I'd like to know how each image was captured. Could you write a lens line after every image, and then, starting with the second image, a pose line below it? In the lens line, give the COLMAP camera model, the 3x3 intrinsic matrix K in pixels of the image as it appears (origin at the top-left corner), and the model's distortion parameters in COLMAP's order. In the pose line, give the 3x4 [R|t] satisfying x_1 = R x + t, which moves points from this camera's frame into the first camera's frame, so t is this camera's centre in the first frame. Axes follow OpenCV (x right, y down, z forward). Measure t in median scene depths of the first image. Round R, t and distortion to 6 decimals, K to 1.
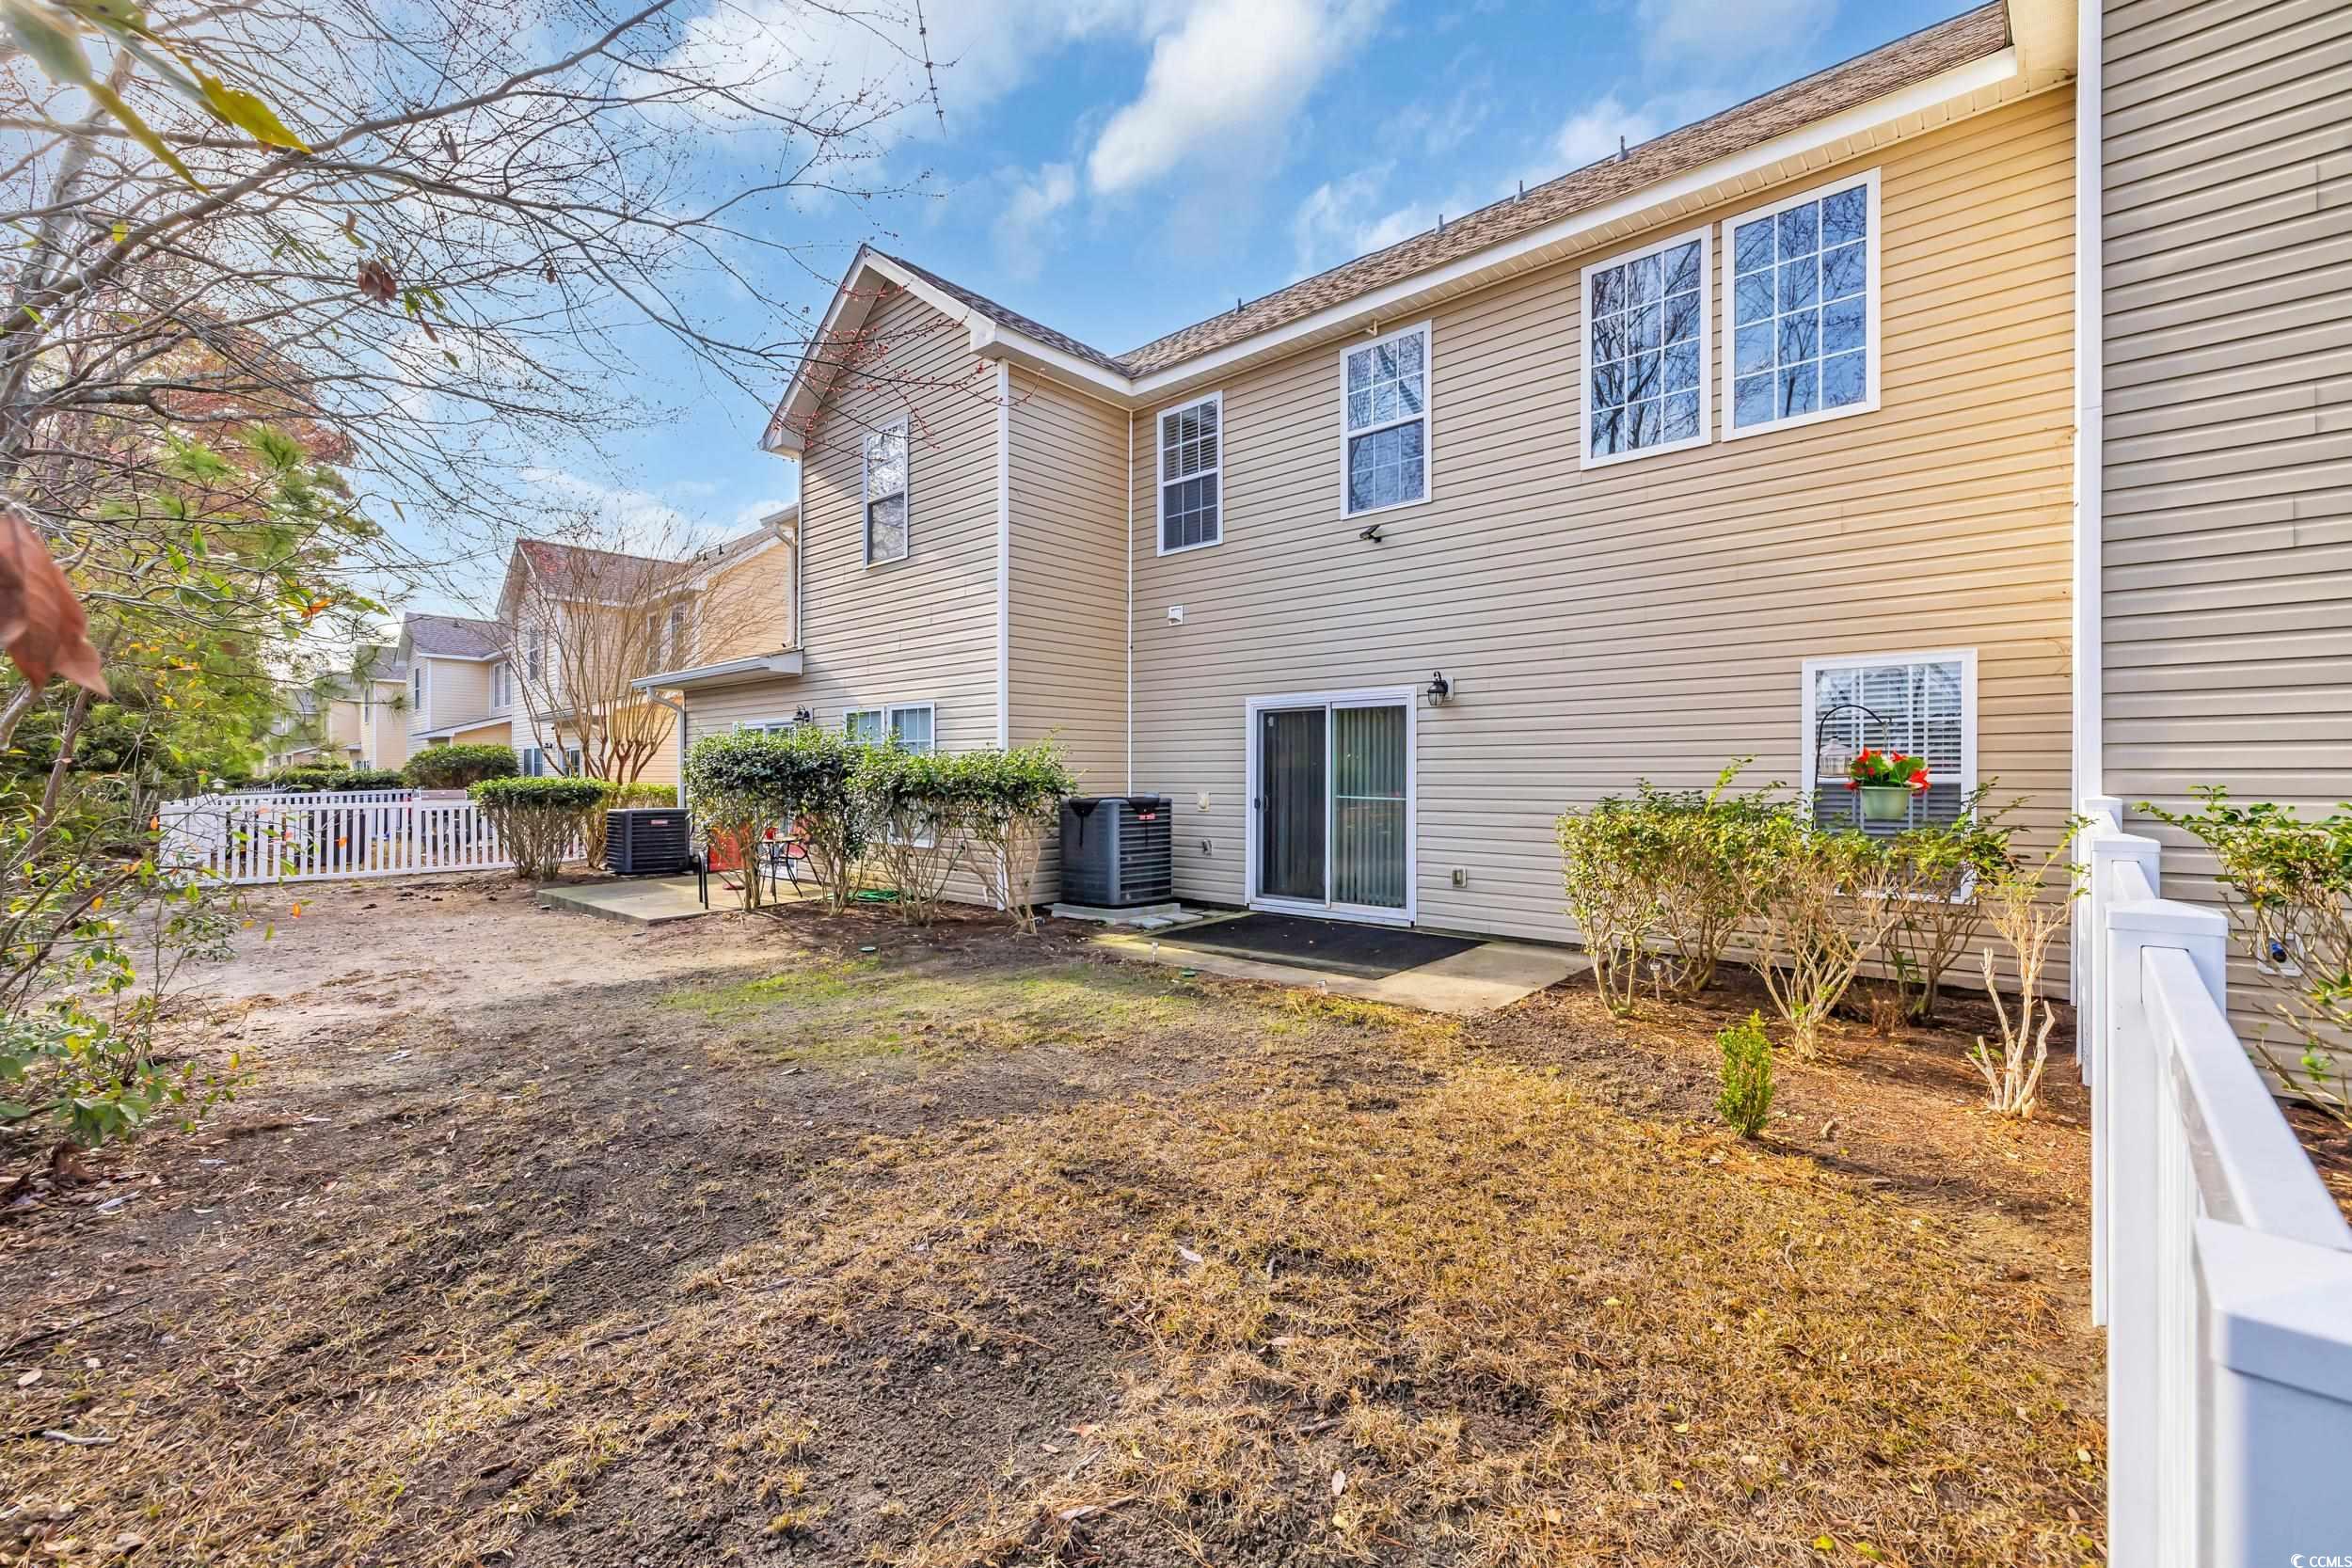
lens RADIAL K [[989.3, 0, 1189.7], [0, 989.3, 778.7], [0, 0, 1]] dist [0.000108, 0.000234]
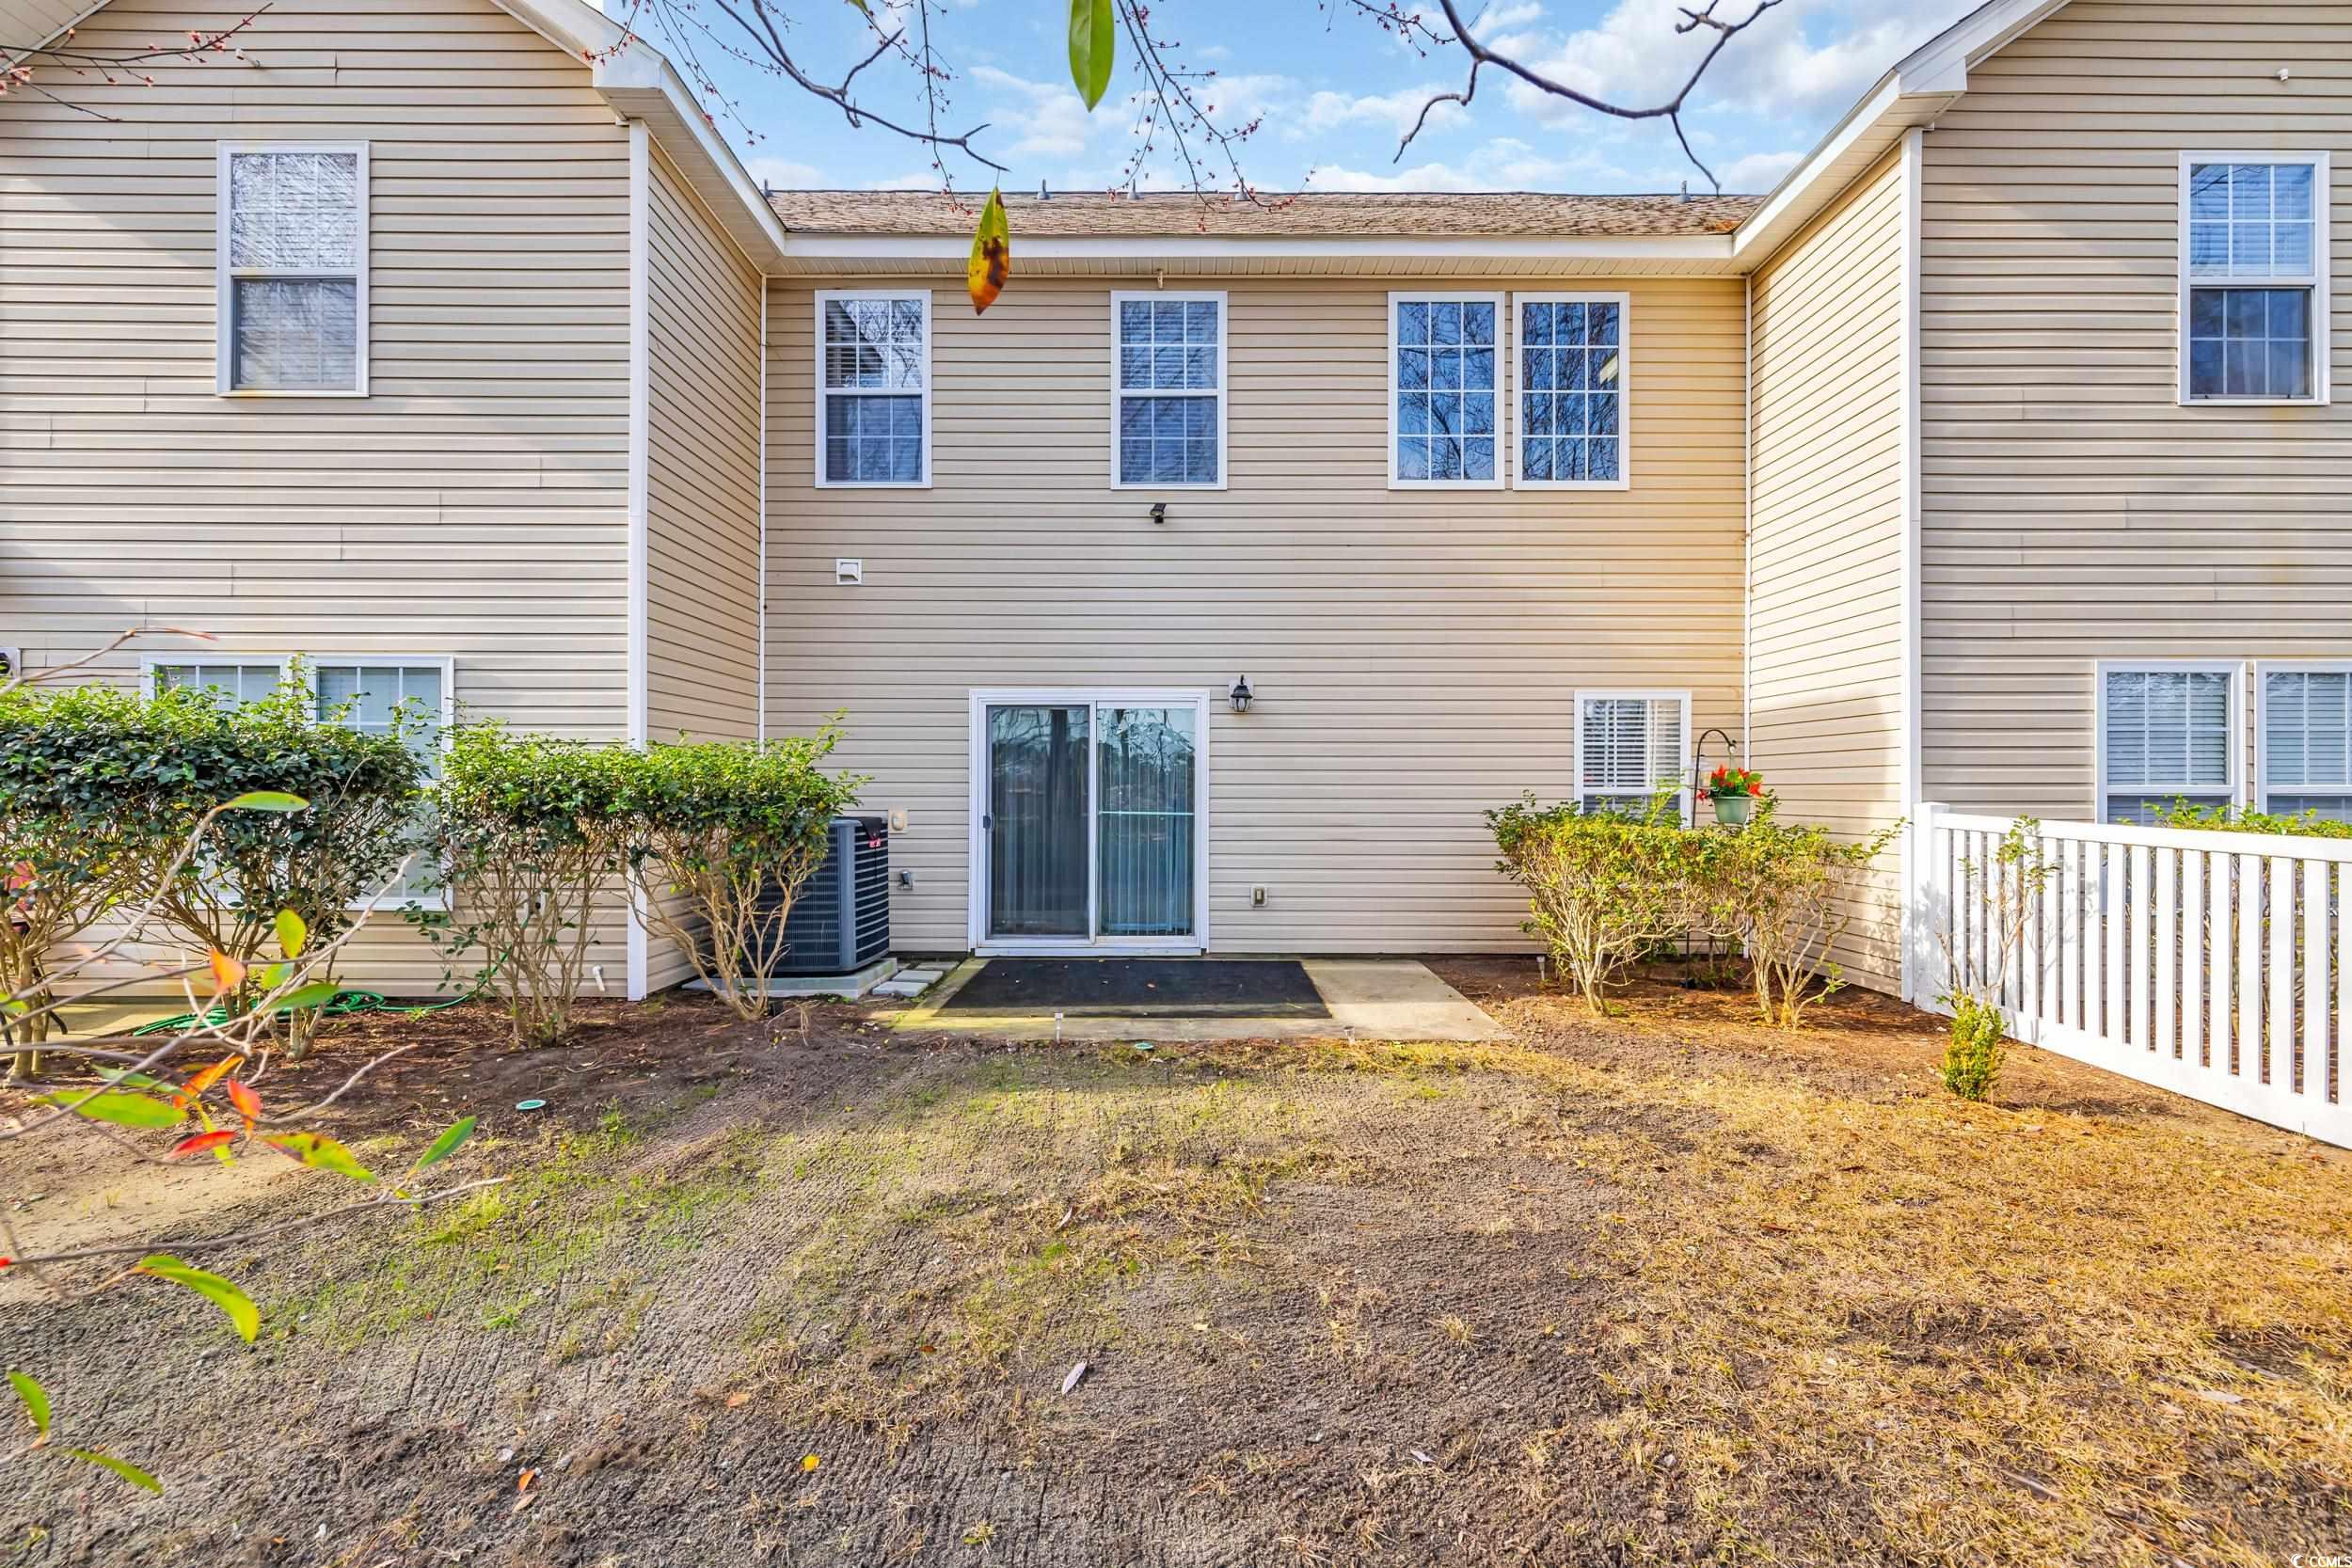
lens RADIAL K [[989.3, 0, 1179.8], [0, 989.3, 791.6], [0, 0, 1]] dist [0.000108, 0.000234]
pose [[0.741474, 0.001362, 0.670981, -0.371937], [0.001018, 0.999995, -0.003154, 0.003069], [-0.670981, 0.003022, 0.741468, 0.320638]]
